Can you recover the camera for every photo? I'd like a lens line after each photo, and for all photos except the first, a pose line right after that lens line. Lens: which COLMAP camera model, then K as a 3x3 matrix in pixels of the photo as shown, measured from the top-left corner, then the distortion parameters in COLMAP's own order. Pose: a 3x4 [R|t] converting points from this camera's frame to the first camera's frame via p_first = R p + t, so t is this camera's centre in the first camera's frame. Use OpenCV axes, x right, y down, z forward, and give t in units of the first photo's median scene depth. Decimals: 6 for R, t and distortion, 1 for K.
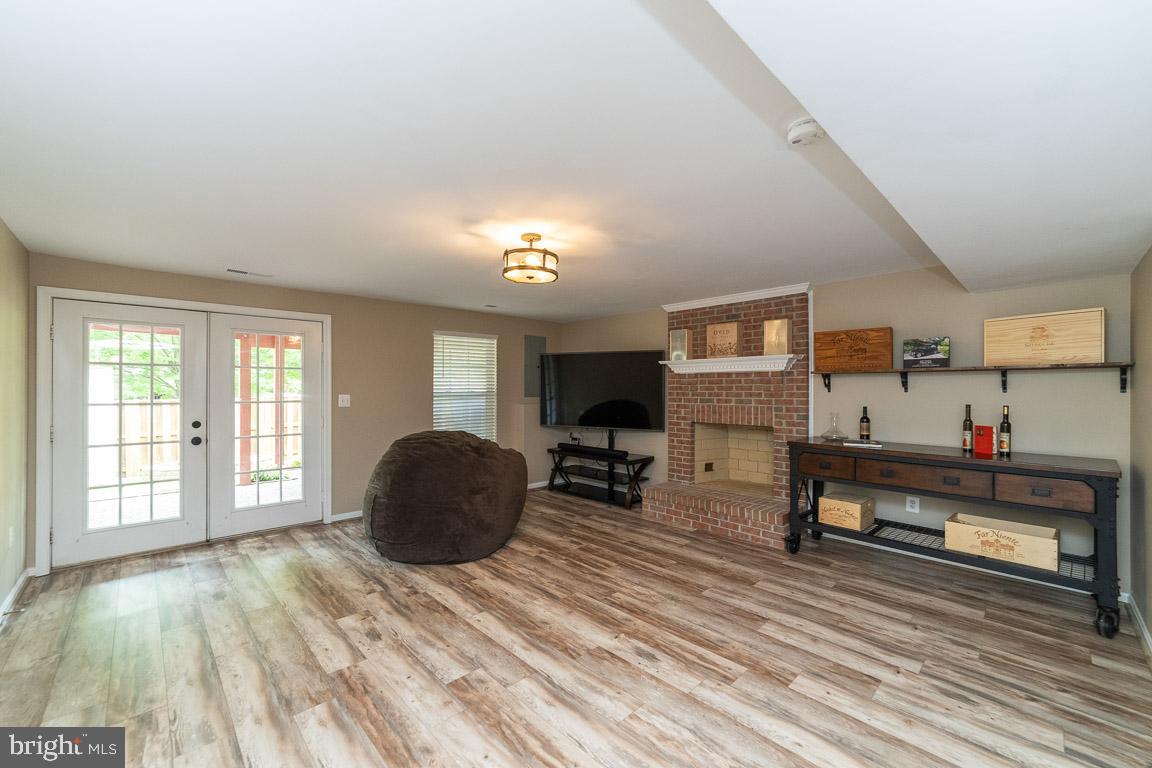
lens RADIAL K [[459.7, 0, 569.1], [0, 459.7, 386.5], [0, 0, 1]] dist [-0.015124, 0.002675]
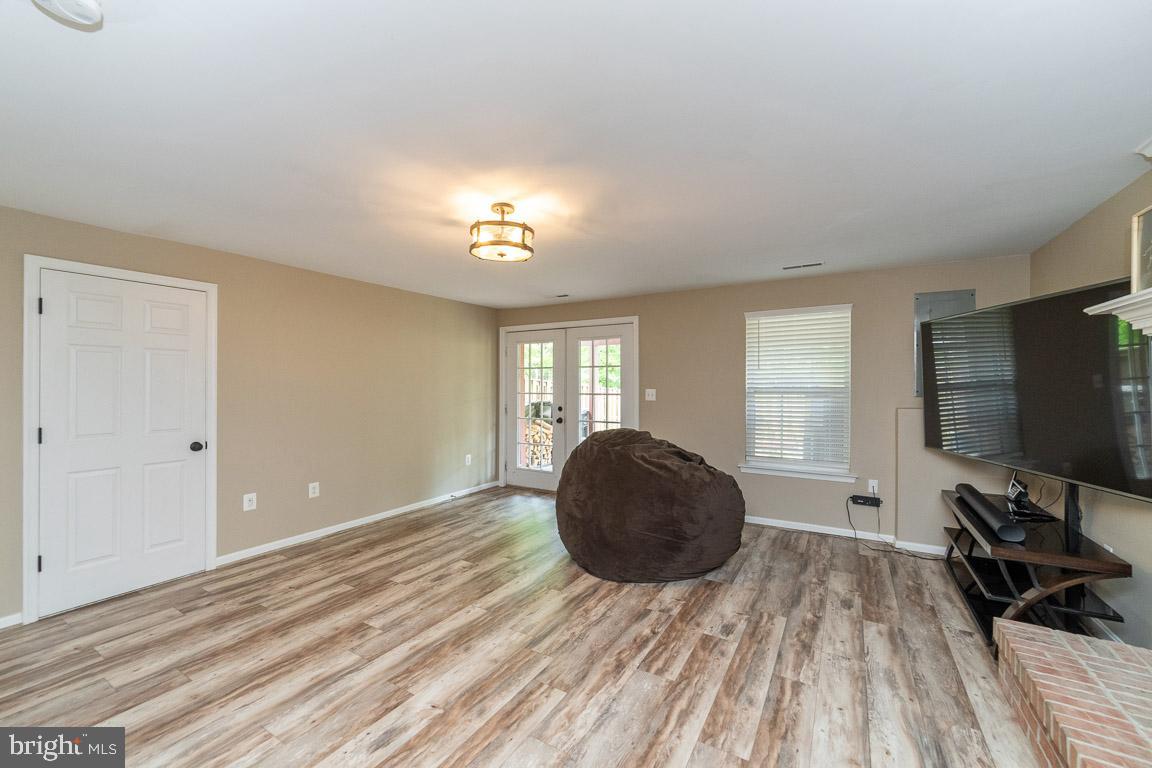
lens RADIAL K [[459.7, 0, 572.0], [0, 459.7, 384.2], [0, 0, 1]] dist [-0.015124, 0.002675]
pose [[0.274090, 0.001331, -0.961703, 0.639182], [0.003705, 0.999990, 0.002440, 0.004726], [0.961697, -0.004232, 0.274083, 0.720526]]
